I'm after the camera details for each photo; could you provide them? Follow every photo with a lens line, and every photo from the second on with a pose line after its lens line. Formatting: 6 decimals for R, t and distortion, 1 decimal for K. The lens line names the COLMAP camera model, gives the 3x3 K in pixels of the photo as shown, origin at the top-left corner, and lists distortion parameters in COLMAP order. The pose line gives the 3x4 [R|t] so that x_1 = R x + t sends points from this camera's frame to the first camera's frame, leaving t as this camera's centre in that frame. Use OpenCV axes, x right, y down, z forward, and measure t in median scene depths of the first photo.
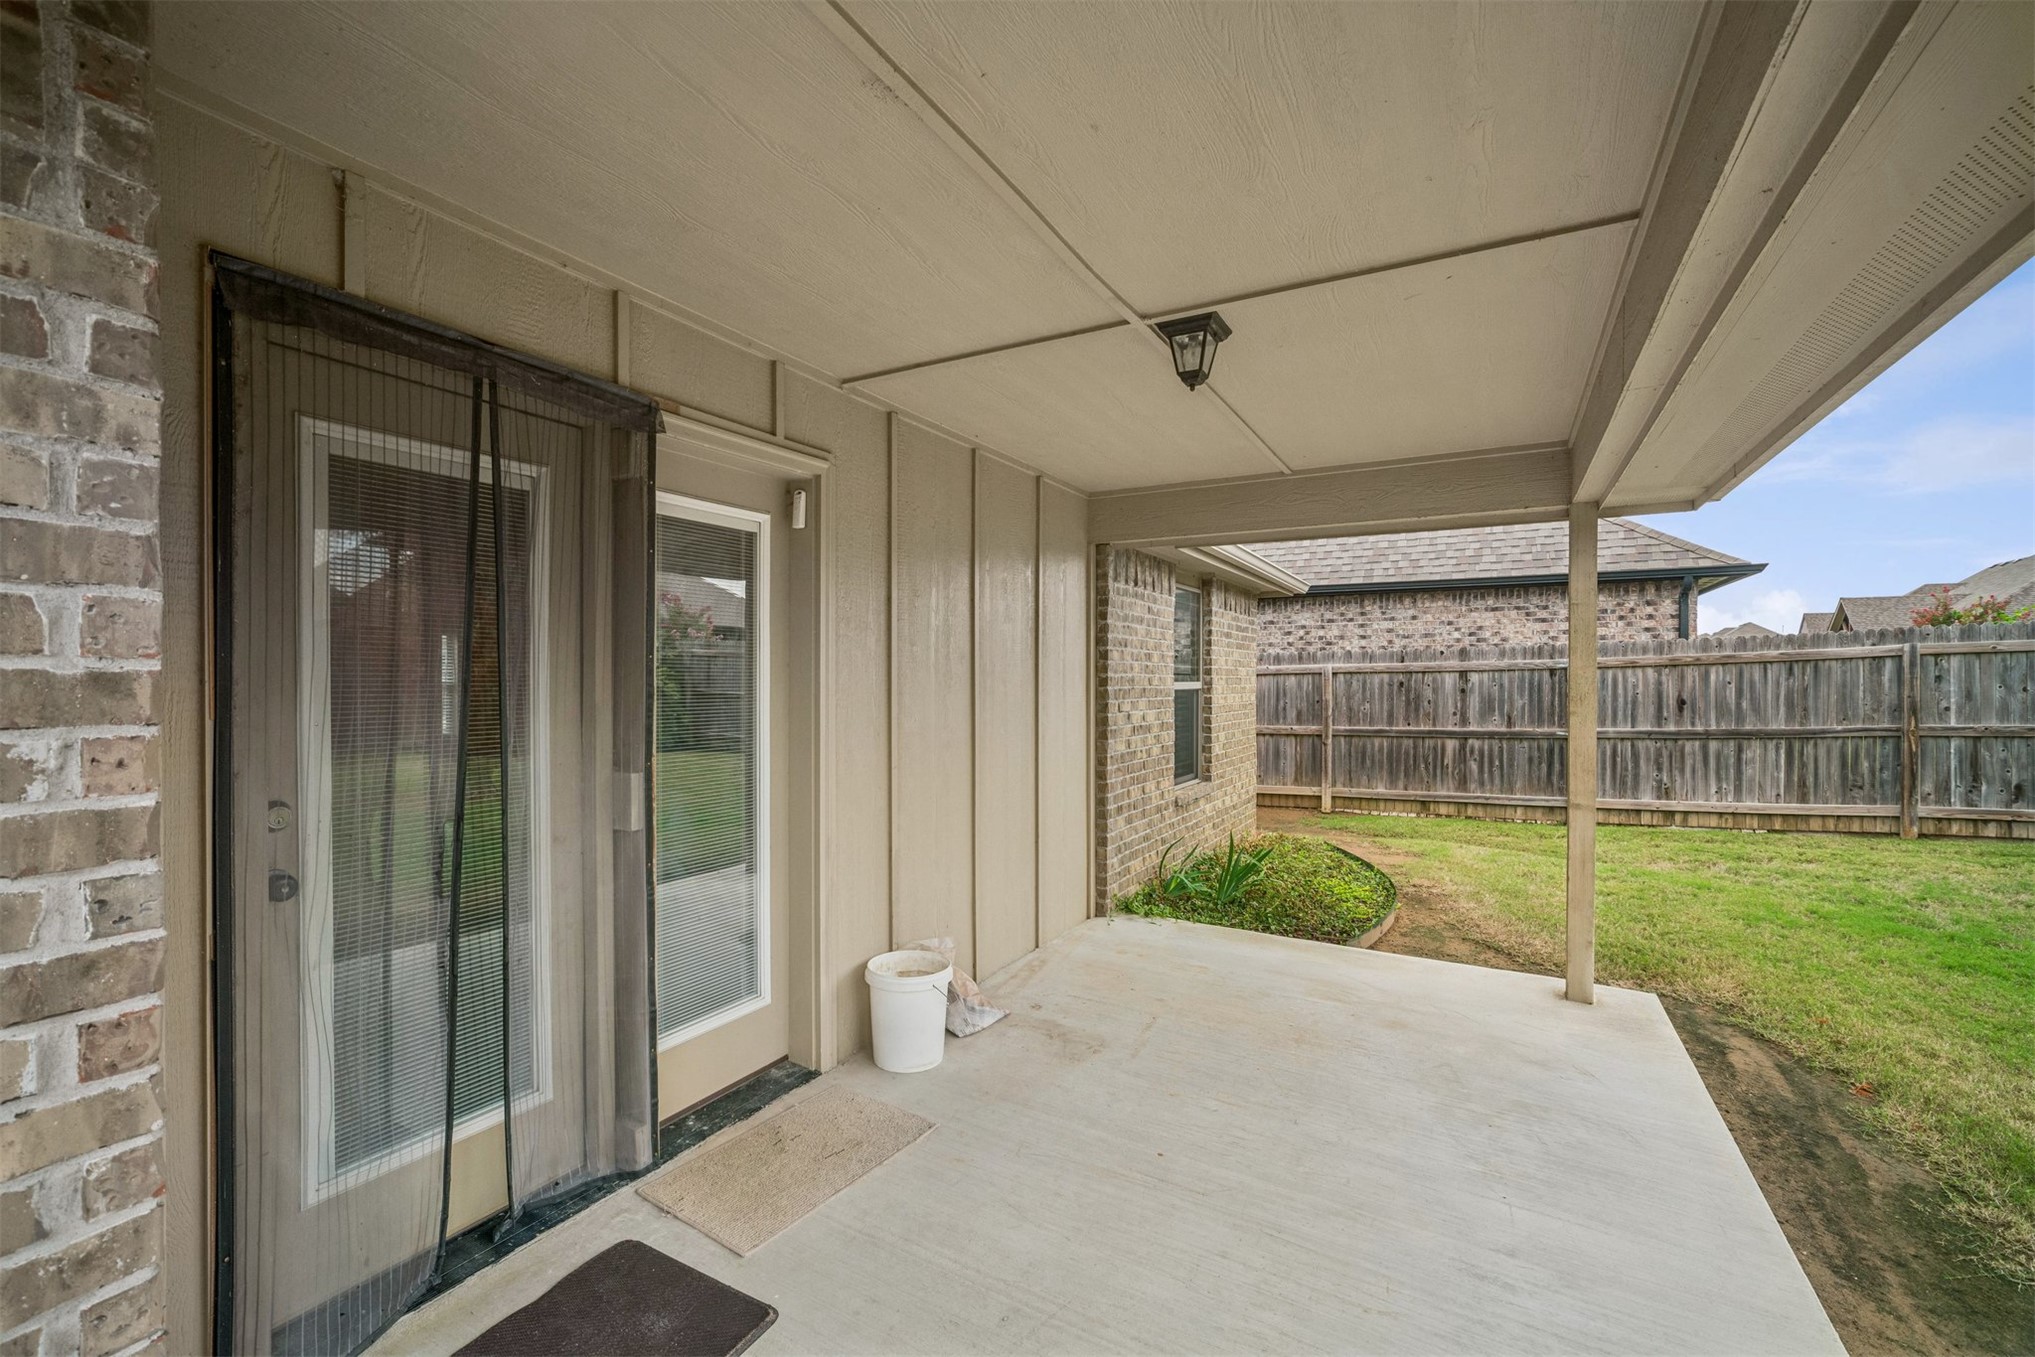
lens RADIAL K [[867.9, 0, 1003.0], [0, 867.9, 665.2], [0, 0, 1]] dist [-0.022505, 0.011571]
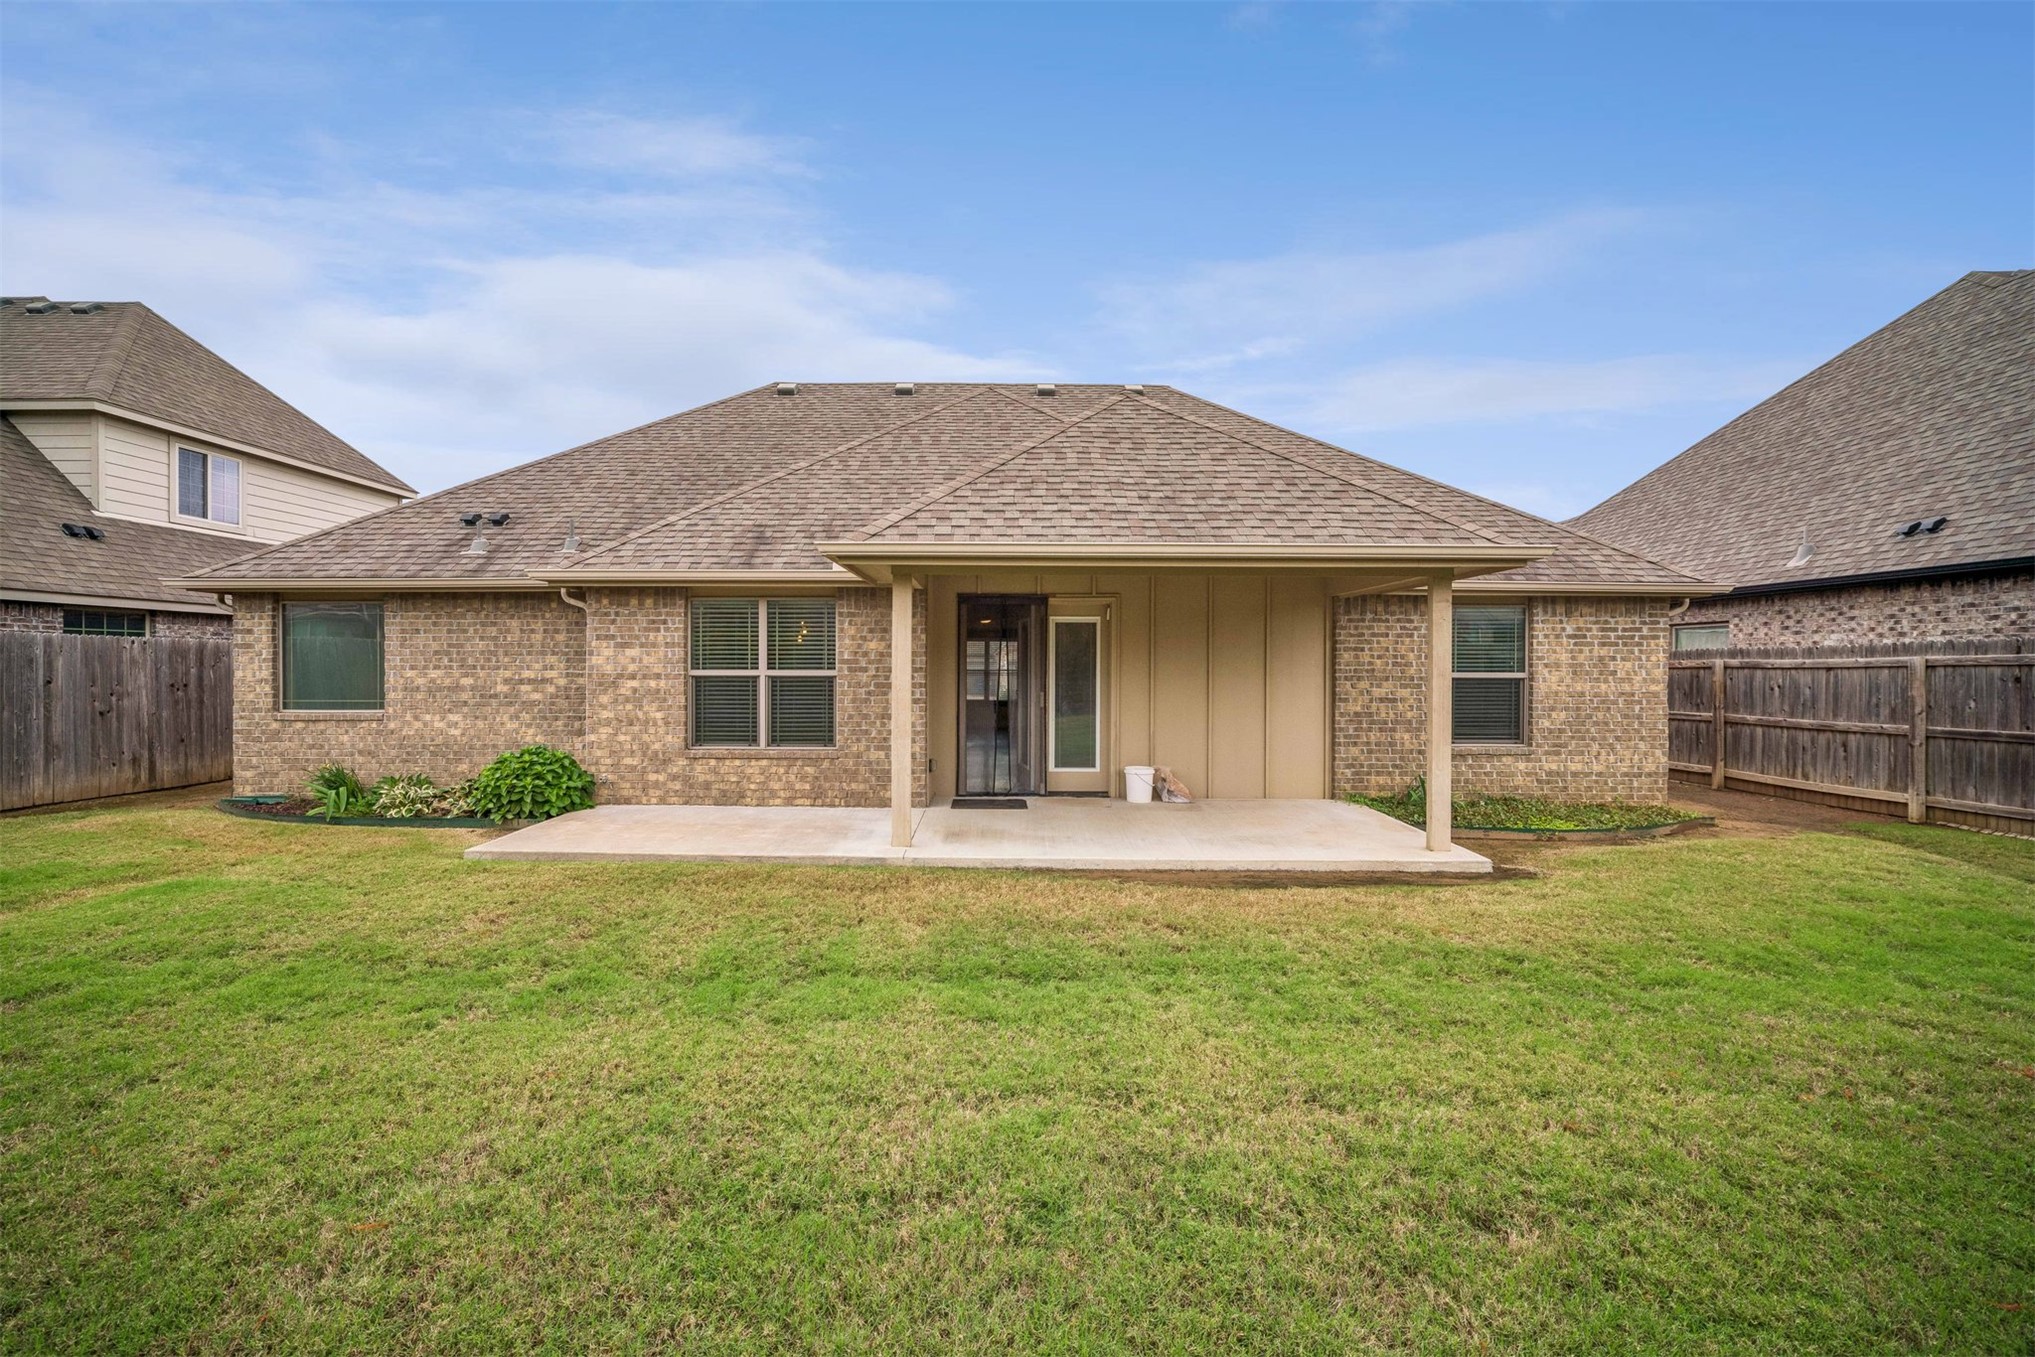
lens RADIAL K [[867.9, 0, 1003.0], [0, 867.9, 665.2], [0, 0, 1]] dist [-0.022505, 0.011571]
pose [[0.514040, 0.006873, -0.857739, 0.660304], [0.008632, 0.999876, 0.013185, -0.012397], [0.857723, -0.014182, 0.513917, -0.268599]]
